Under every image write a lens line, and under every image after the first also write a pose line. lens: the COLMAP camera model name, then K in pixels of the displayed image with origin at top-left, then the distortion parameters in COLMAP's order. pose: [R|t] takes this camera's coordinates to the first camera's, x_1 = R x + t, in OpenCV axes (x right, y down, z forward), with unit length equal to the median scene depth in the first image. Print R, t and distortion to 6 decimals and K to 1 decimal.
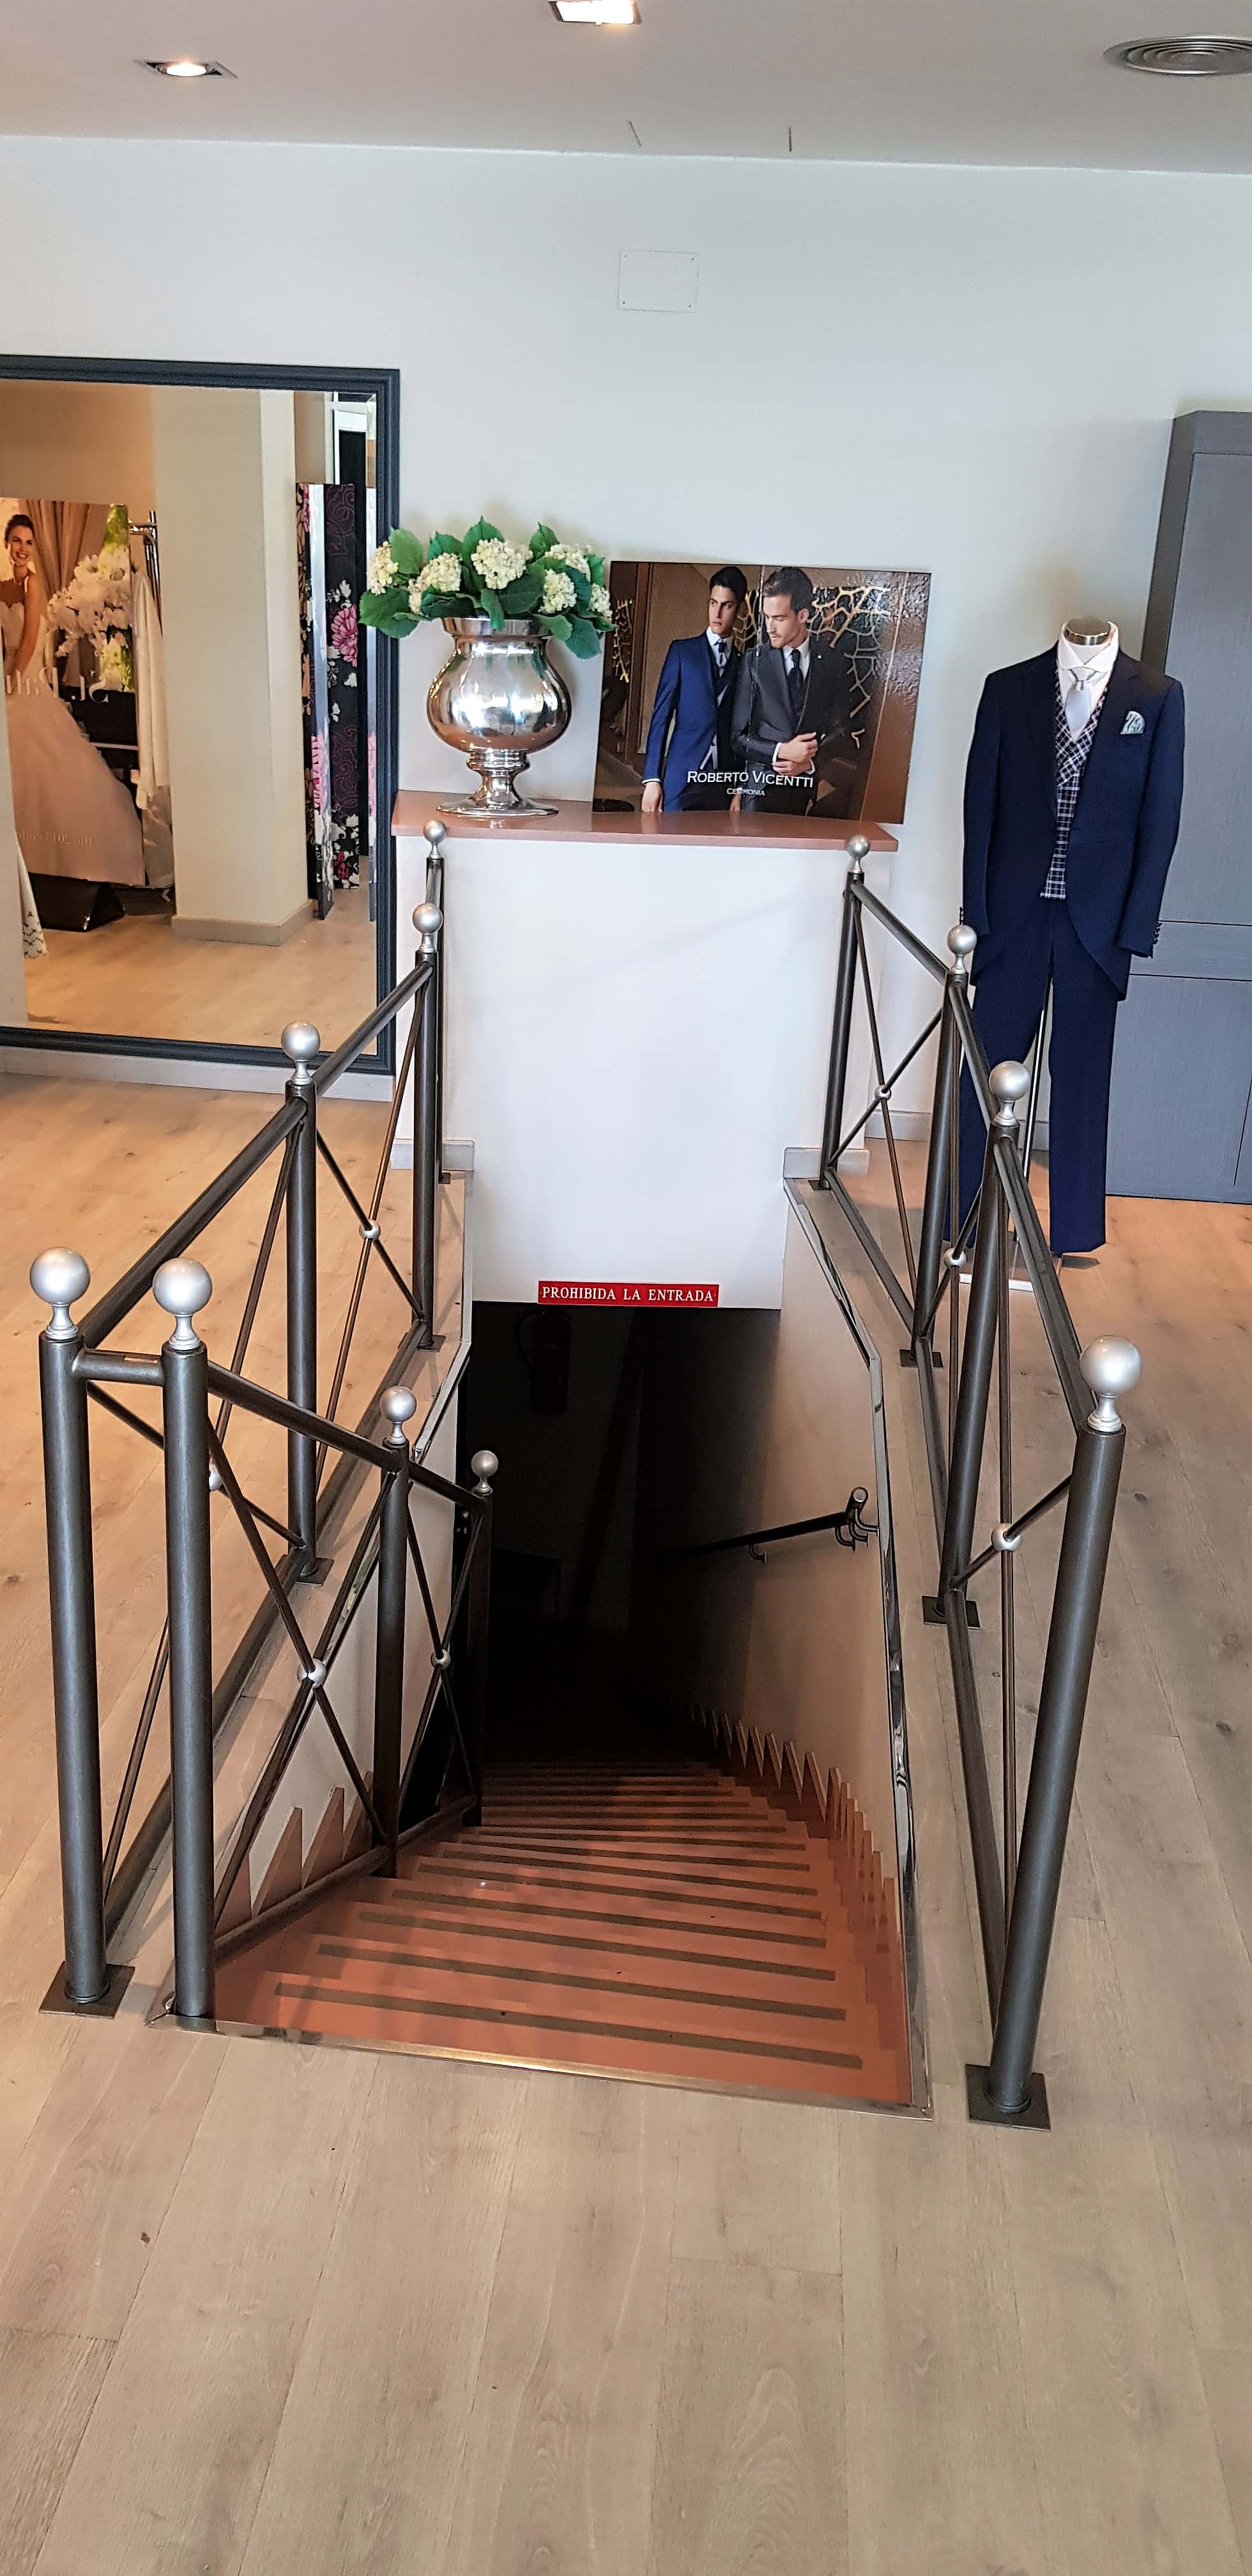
lens RADIAL K [[1986.0, 0, 587.5], [0, 1986.0, 1299.0], [0, 0, 1]] dist [0.104506, -0.192208]
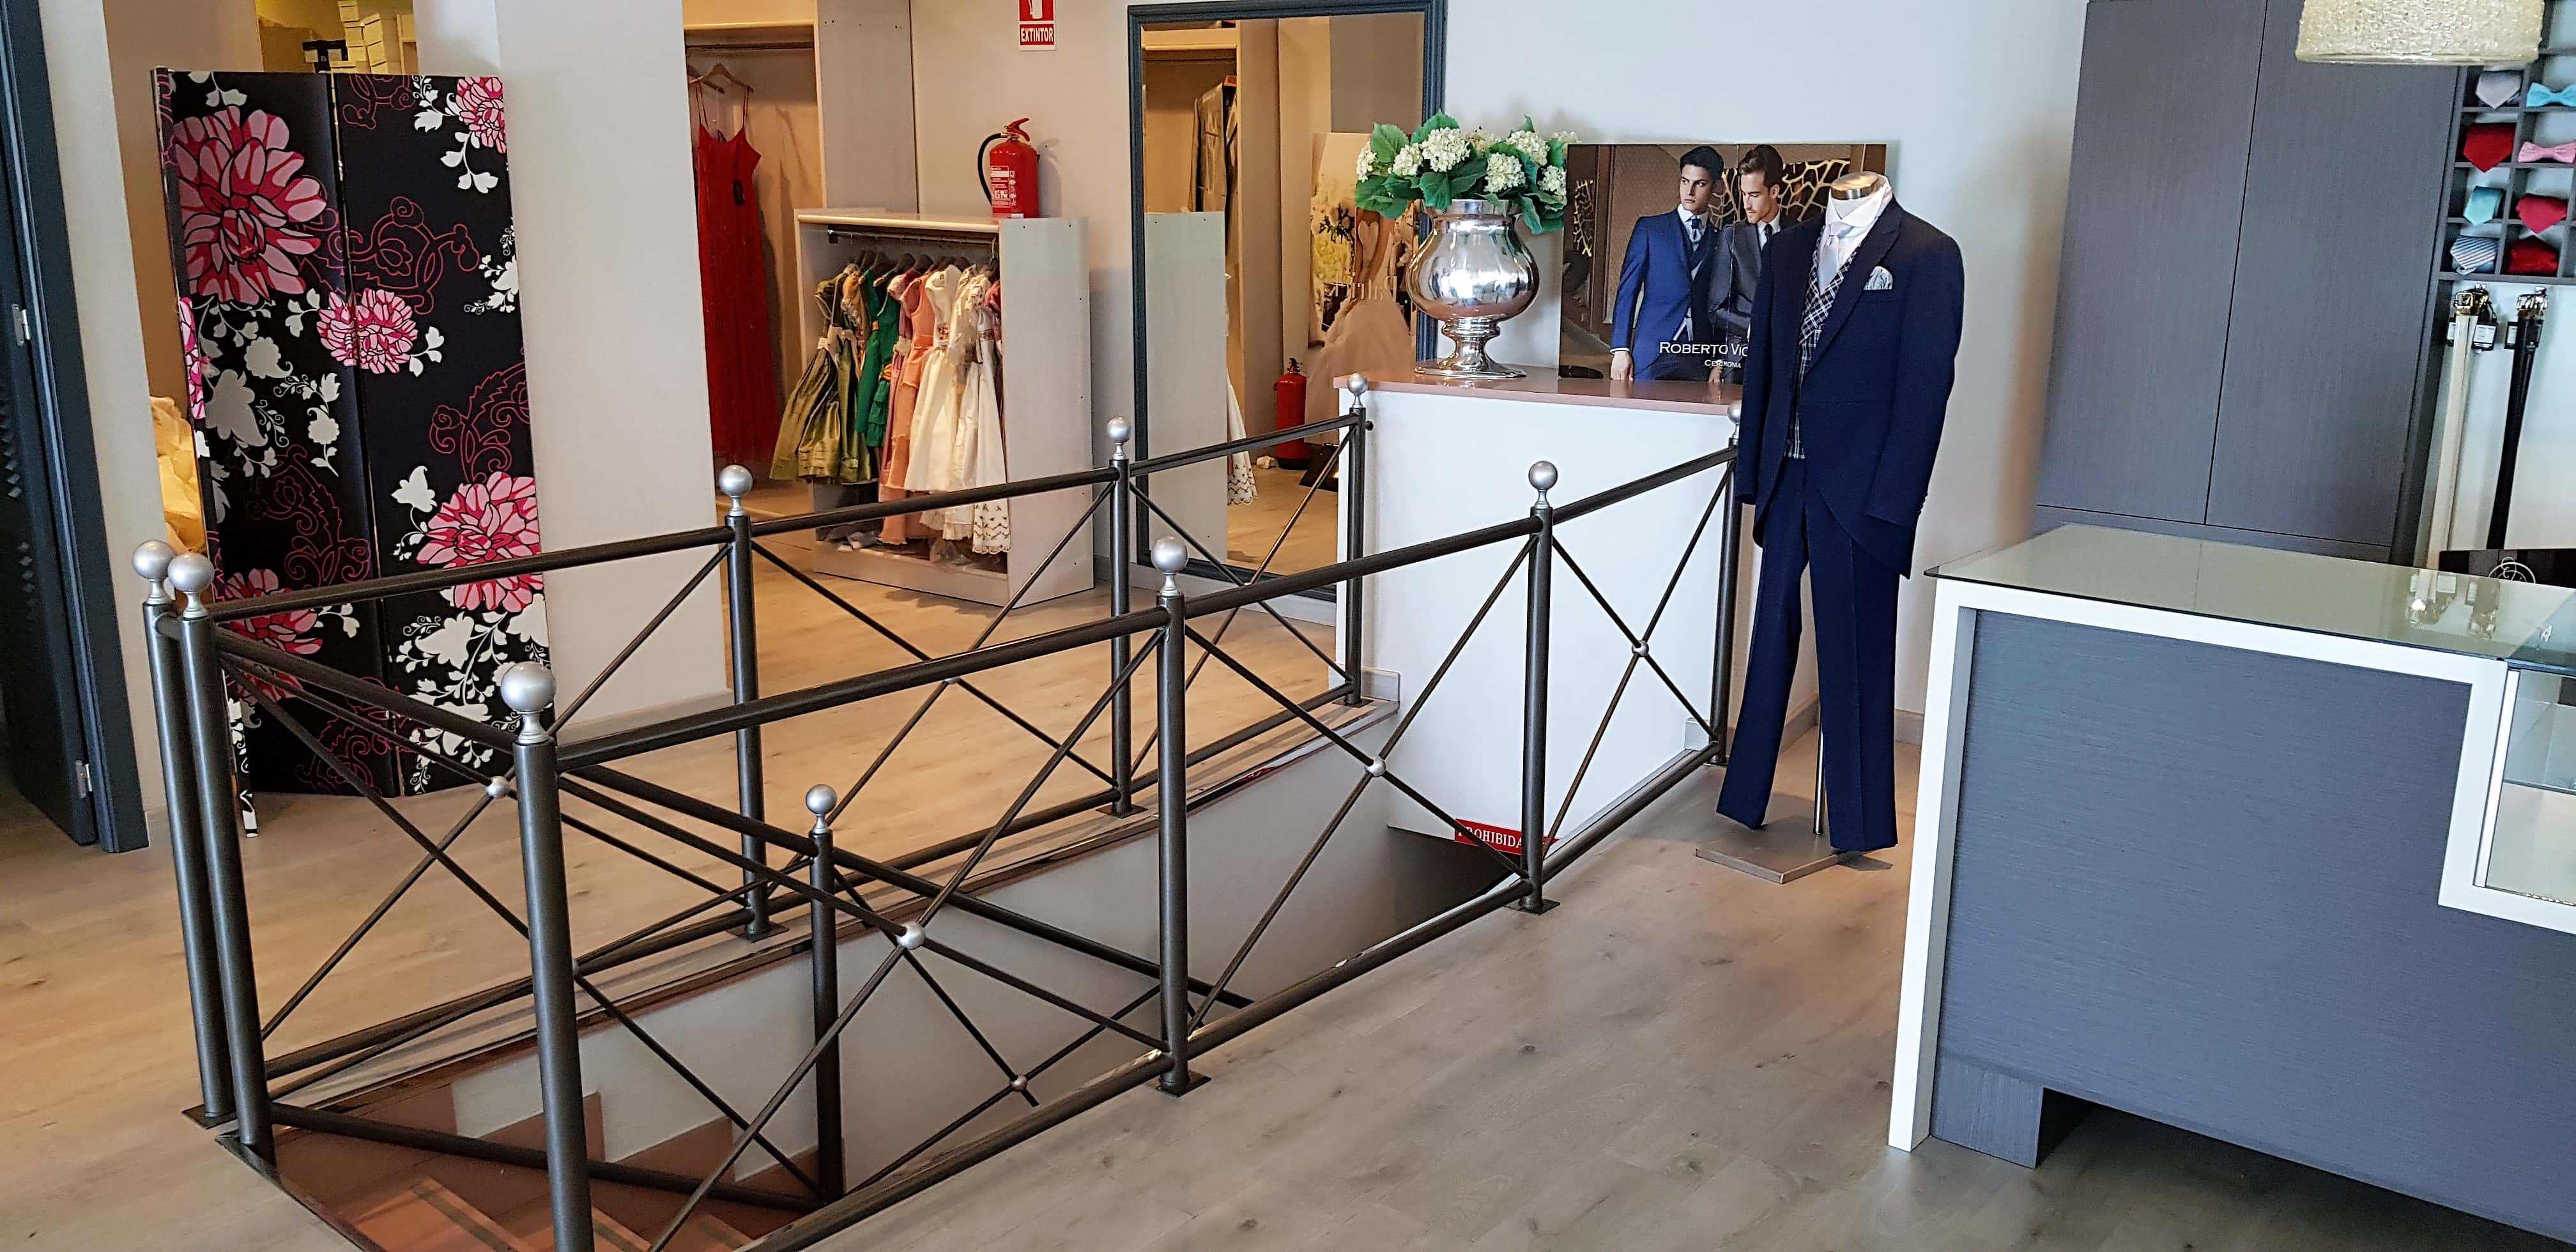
lens RADIAL K [[1986.0, 0, 1289.7], [0, 1986.0, 642.6], [0, 0, 1]] dist [0.104506, -0.192208]
pose [[0.828424, 0.098993, -0.551284, 0.480134], [-0.180185, 0.979038, -0.094962, 0.015045], [0.530328, 0.178002, 0.828896, 0.092305]]
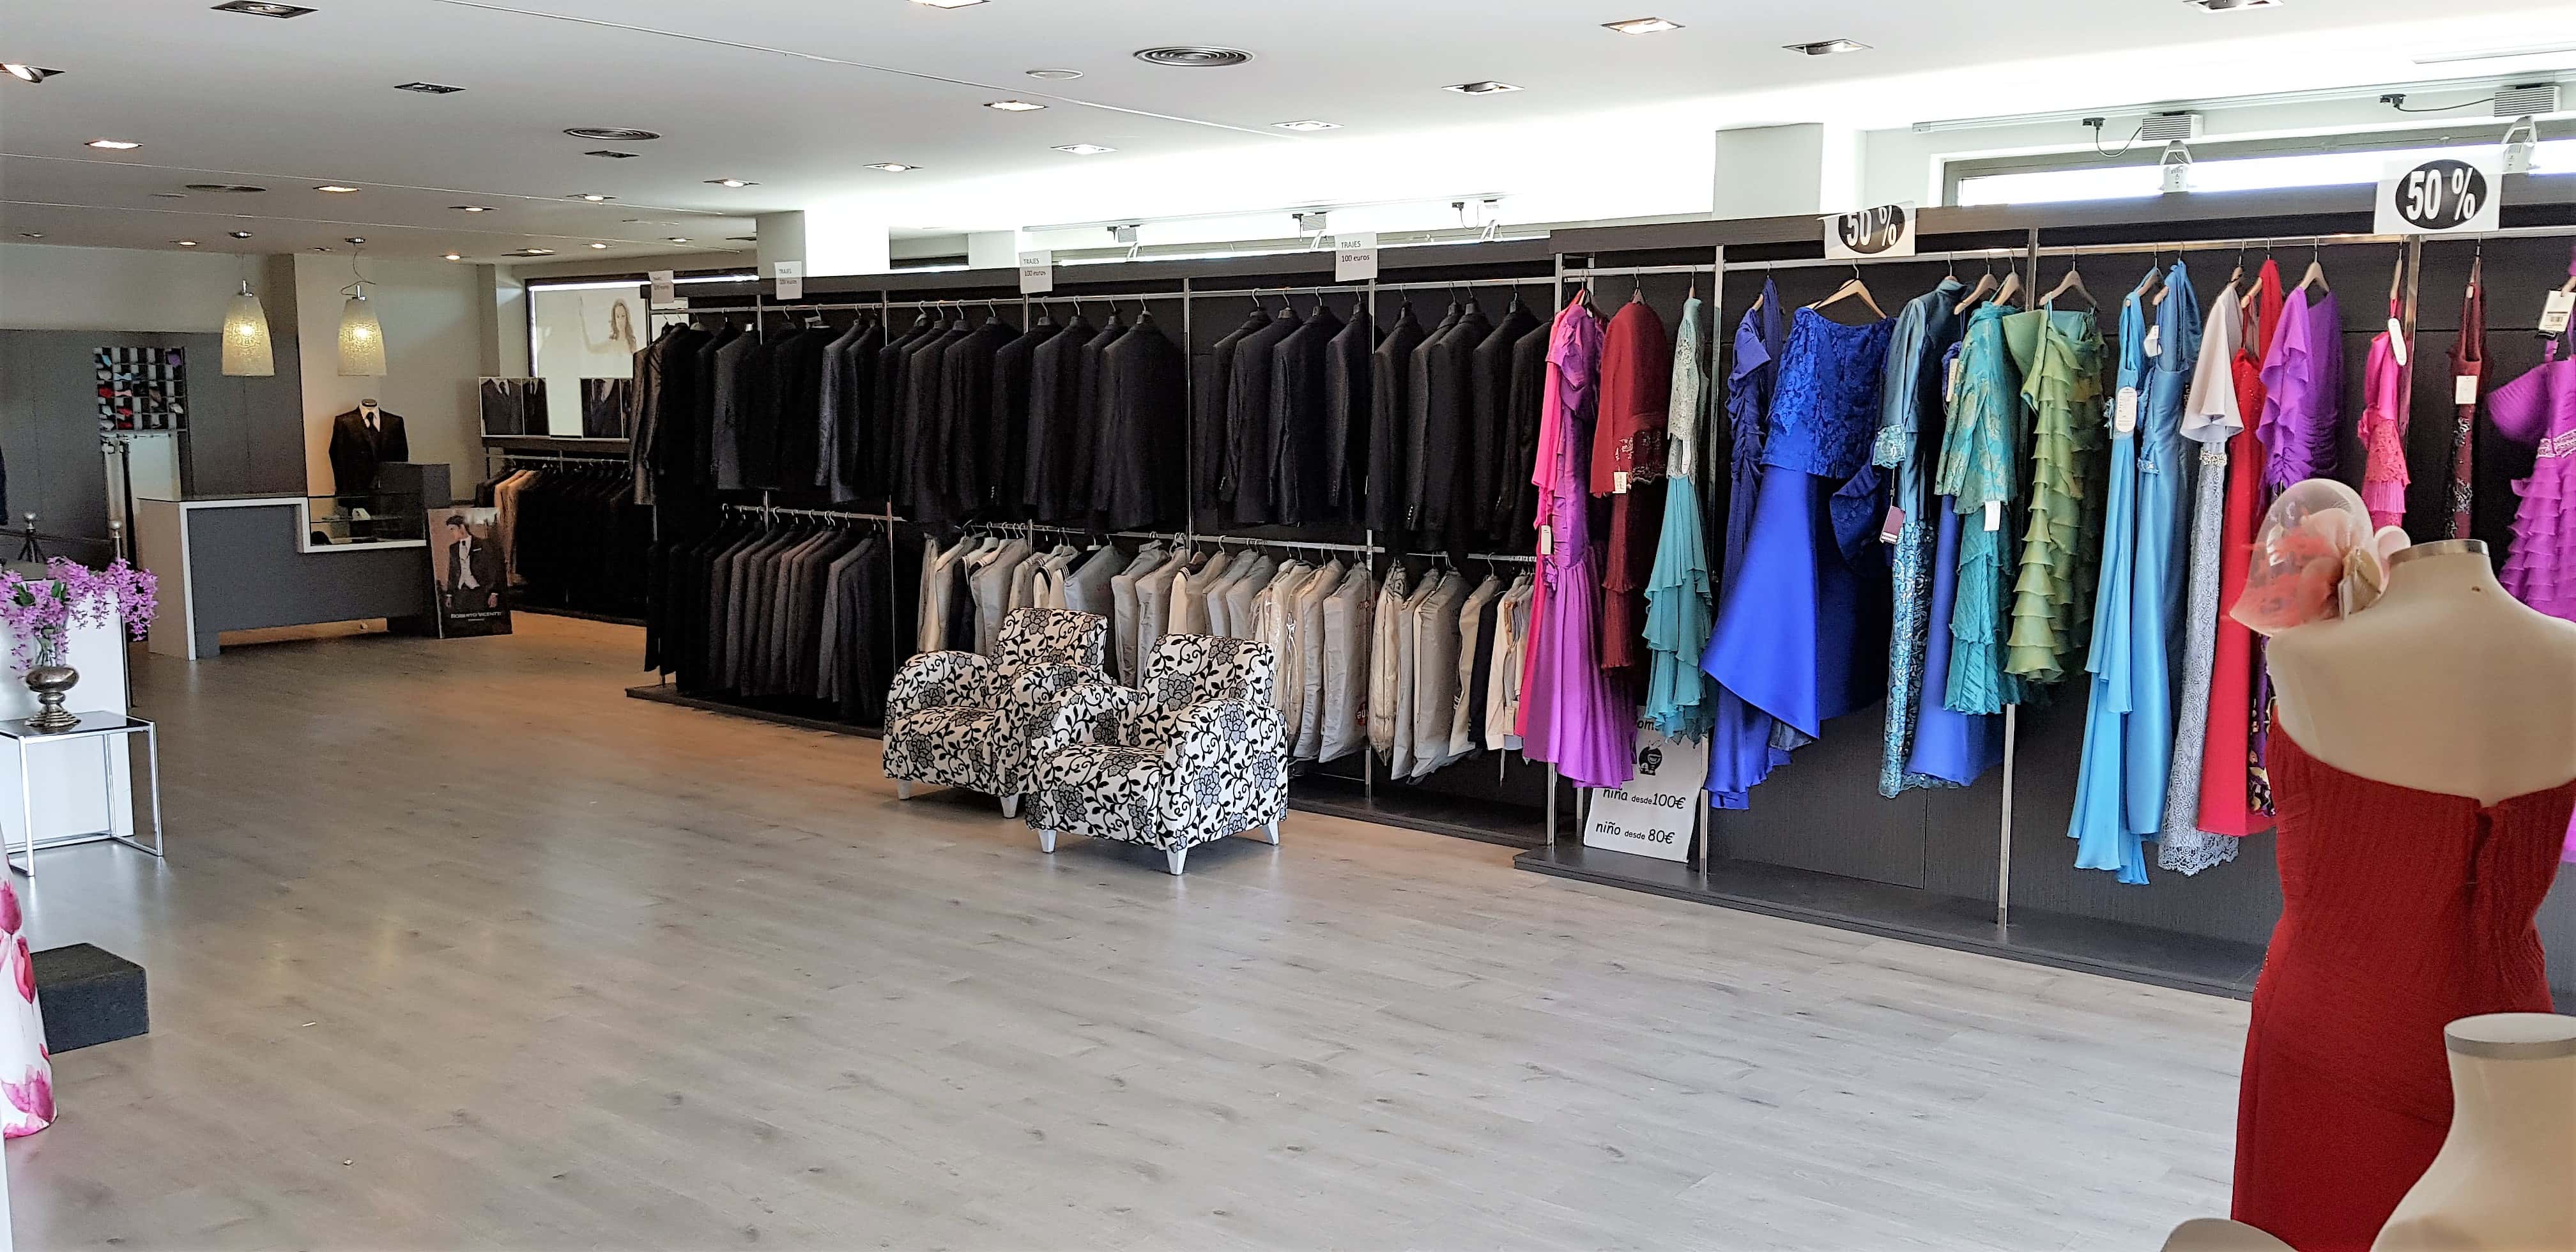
lens RADIAL K [[1986.0, 0, 1289.7], [0, 1986.0, 642.6], [0, 0, 1]] dist [0.104506, -0.192208]
pose [[0.543847, -0.146975, 0.826213, -0.857017], [0.327541, 0.943630, -0.047738, 0.556625], [-0.772623, 0.296581, 0.561331, -1.473216]]
